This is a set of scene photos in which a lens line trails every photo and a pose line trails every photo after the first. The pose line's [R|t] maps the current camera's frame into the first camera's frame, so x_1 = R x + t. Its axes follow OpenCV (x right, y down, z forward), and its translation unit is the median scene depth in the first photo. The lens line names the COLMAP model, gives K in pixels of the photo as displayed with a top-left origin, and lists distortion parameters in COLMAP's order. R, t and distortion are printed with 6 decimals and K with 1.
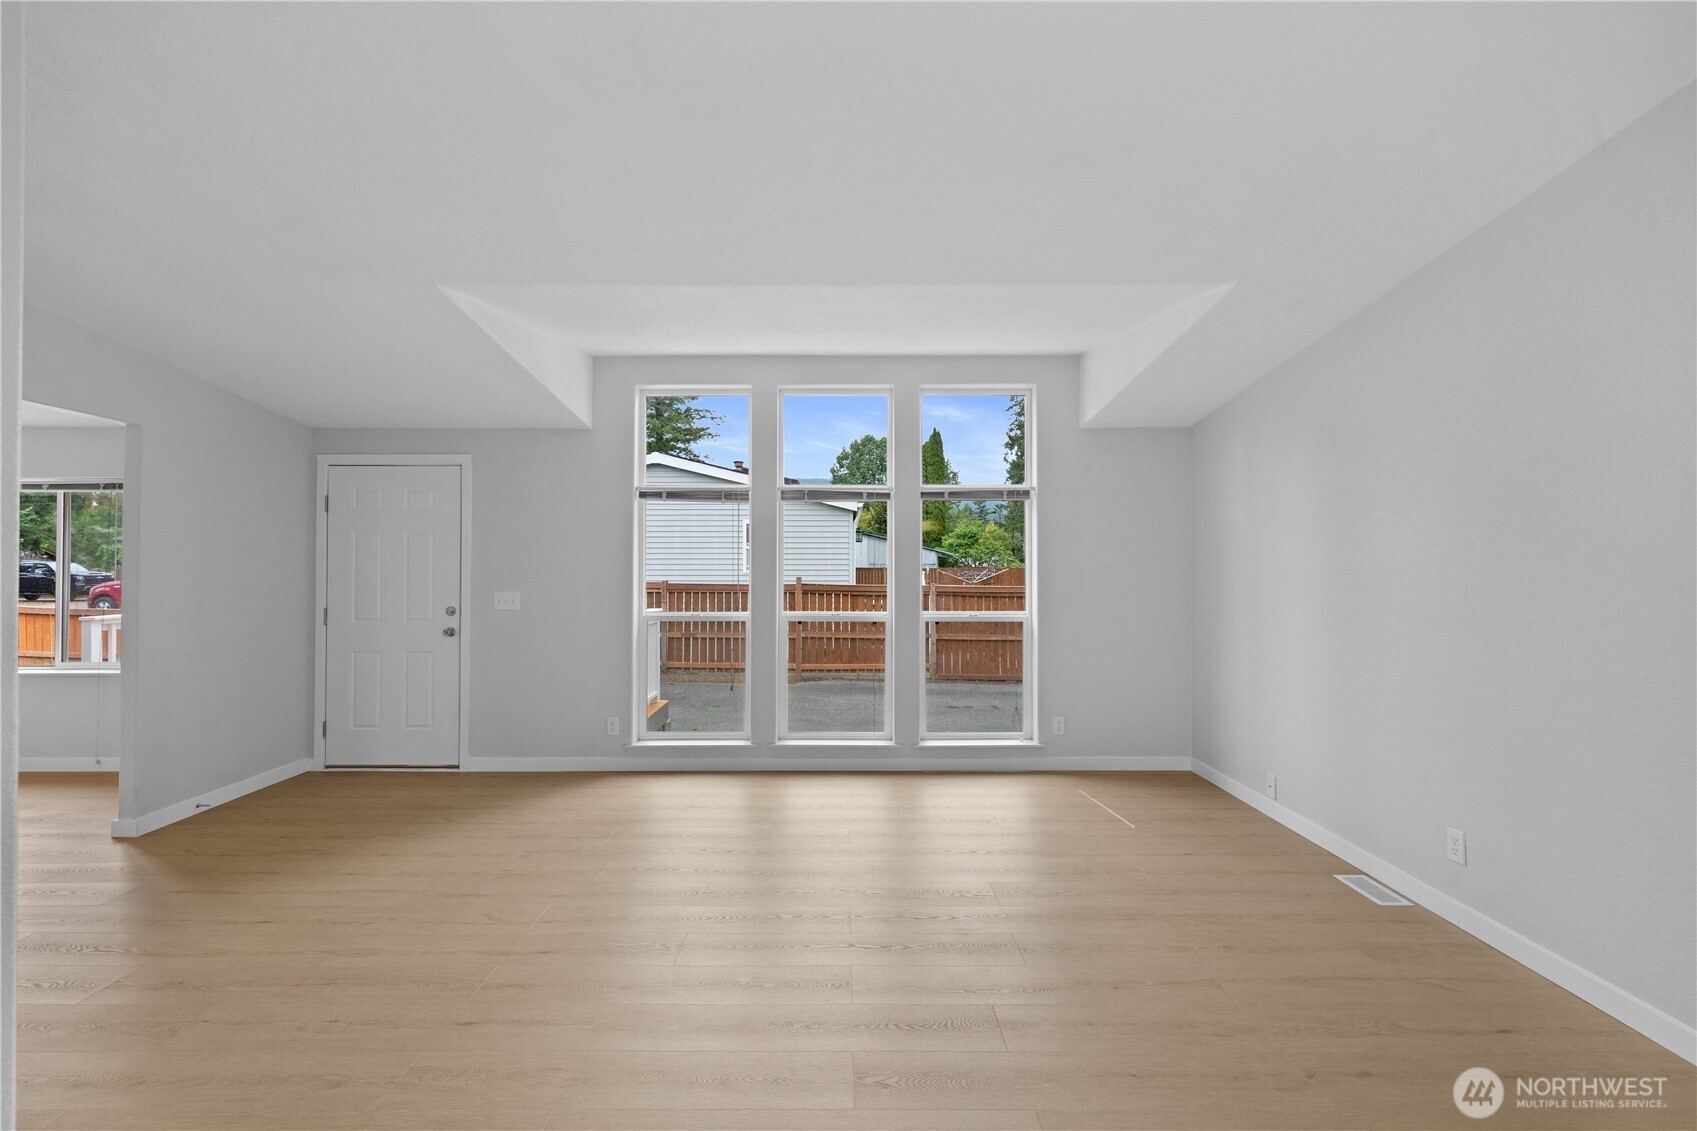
lens RADIAL K [[737.3, 0, 848.5], [0, 737.3, 565.5], [0, 0, 1]] dist [-0.015106, 0.000041]
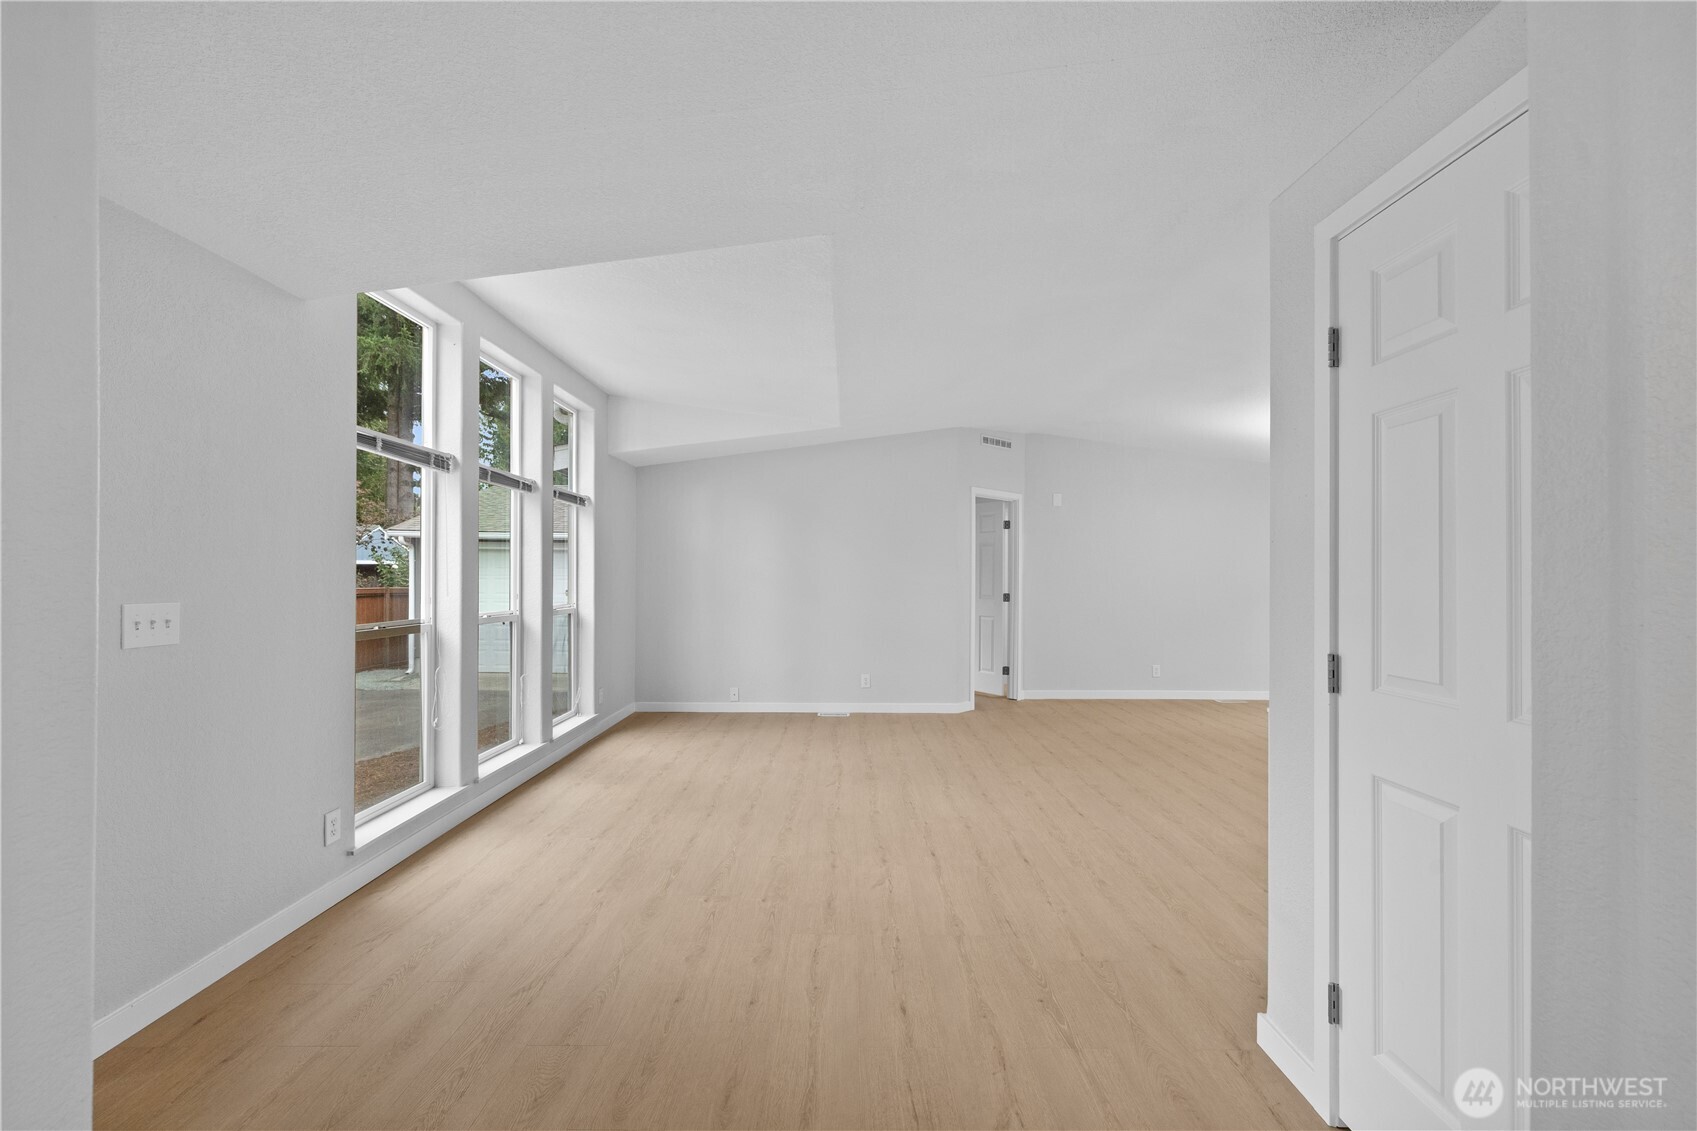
lens RADIAL K [[721.2, 0, 845.0], [0, 721.2, 567.5], [0, 0, 1]] dist [-0.000336, -0.000274]
pose [[0.009813, 0.009442, 0.999907, -1.384580], [-0.007747, 0.999926, -0.009367, 0.026929], [-0.999922, -0.007654, 0.009885, 0.933833]]
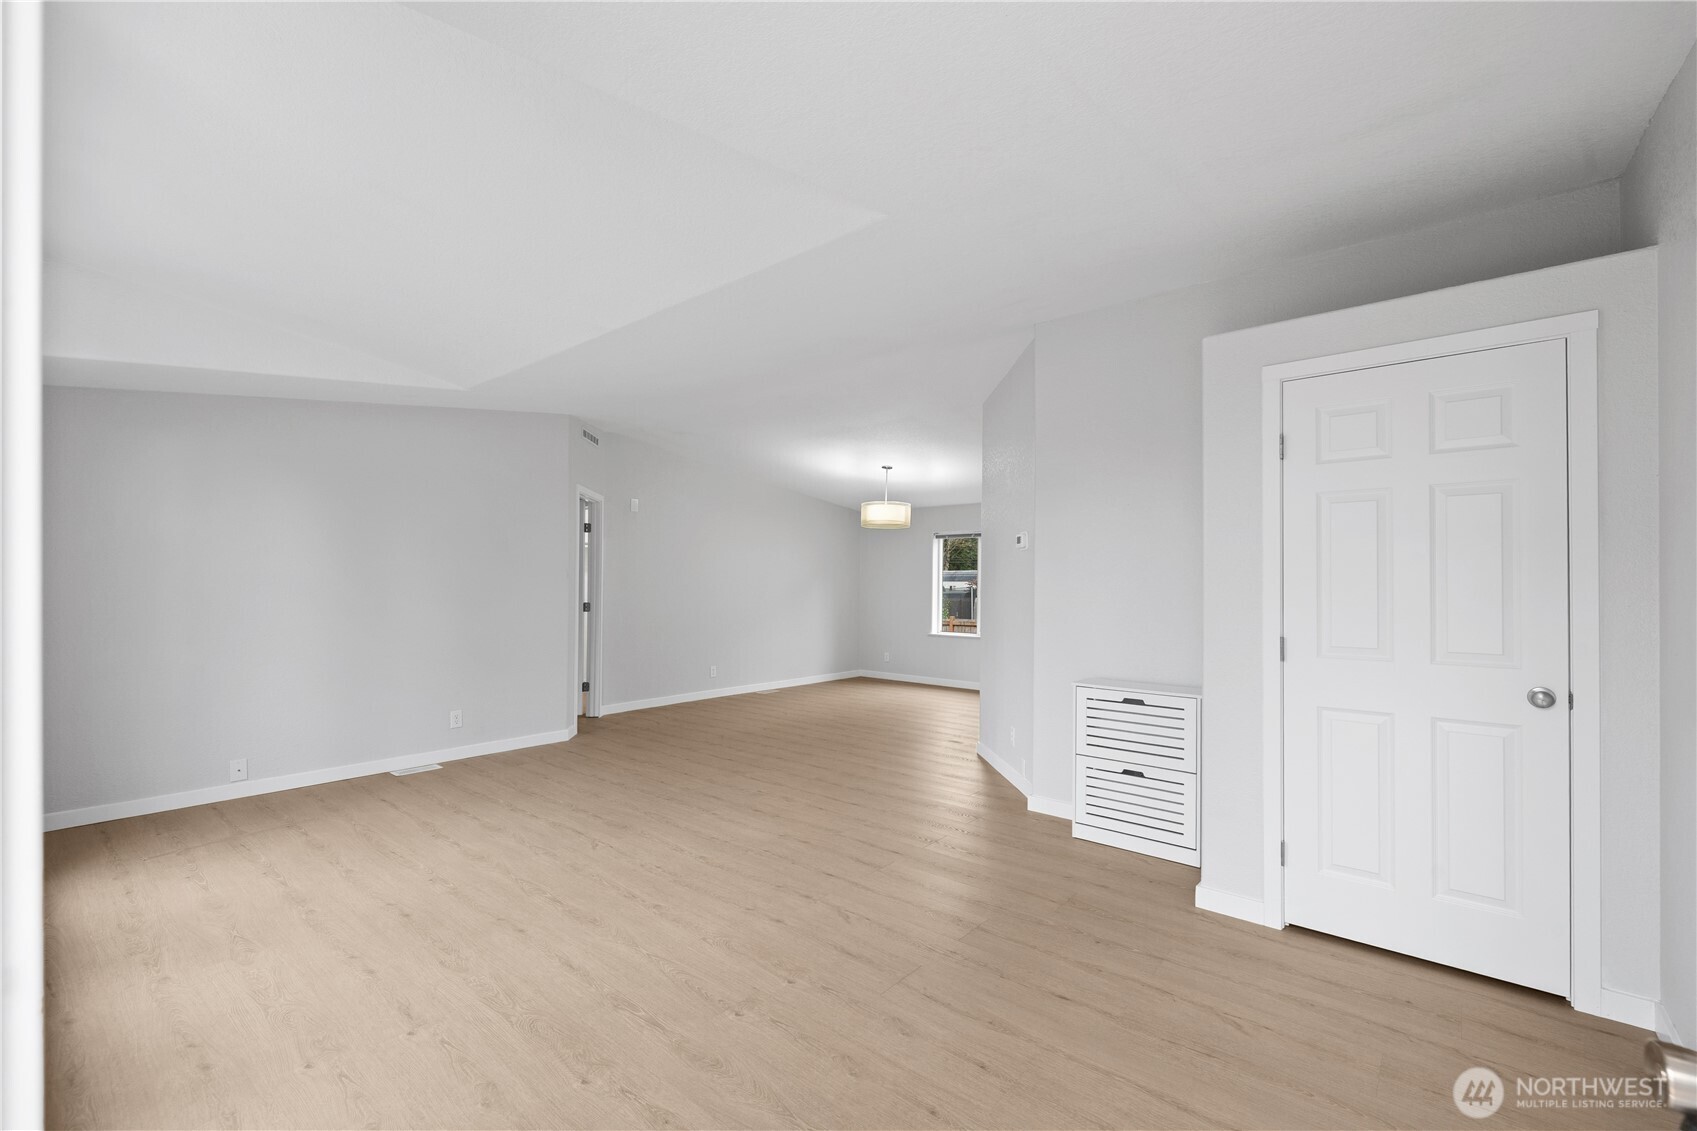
lens RADIAL K [[721.2, 0, 845.0], [0, 721.2, 567.5], [0, 0, 1]] dist [-0.000336, -0.000274]
pose [[-0.759764, 0.009349, 0.650132, -1.012090], [-0.008050, 0.999685, -0.023783, 0.025737], [-0.650149, -0.023303, -0.759449, 1.574163]]
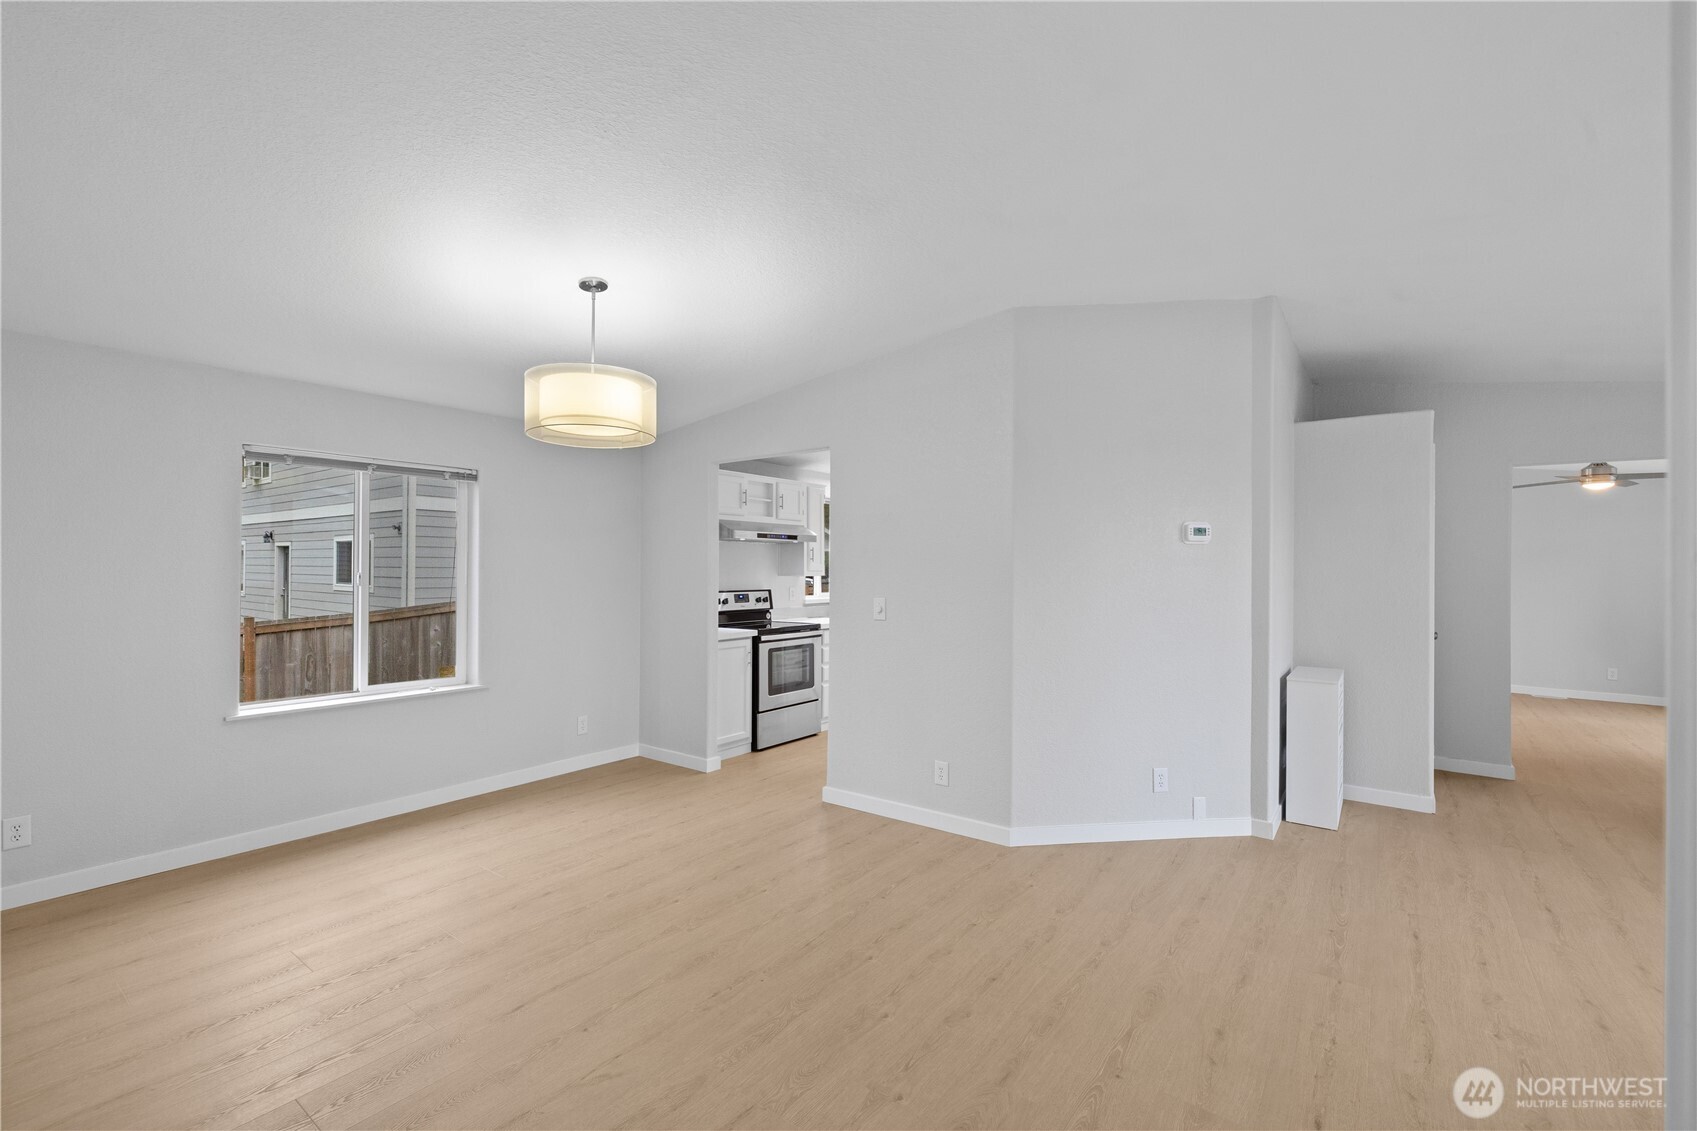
lens RADIAL K [[720.6, 0, 841.3], [0, 720.6, 557.5], [0, 0, 1]] dist [-0.000466, -0.000300]
pose [[-0.612194, -0.013848, -0.790587, 0.976756], [-0.004396, 0.999891, -0.014110, -0.018771], [0.790696, -0.005163, -0.612188, 0.529596]]
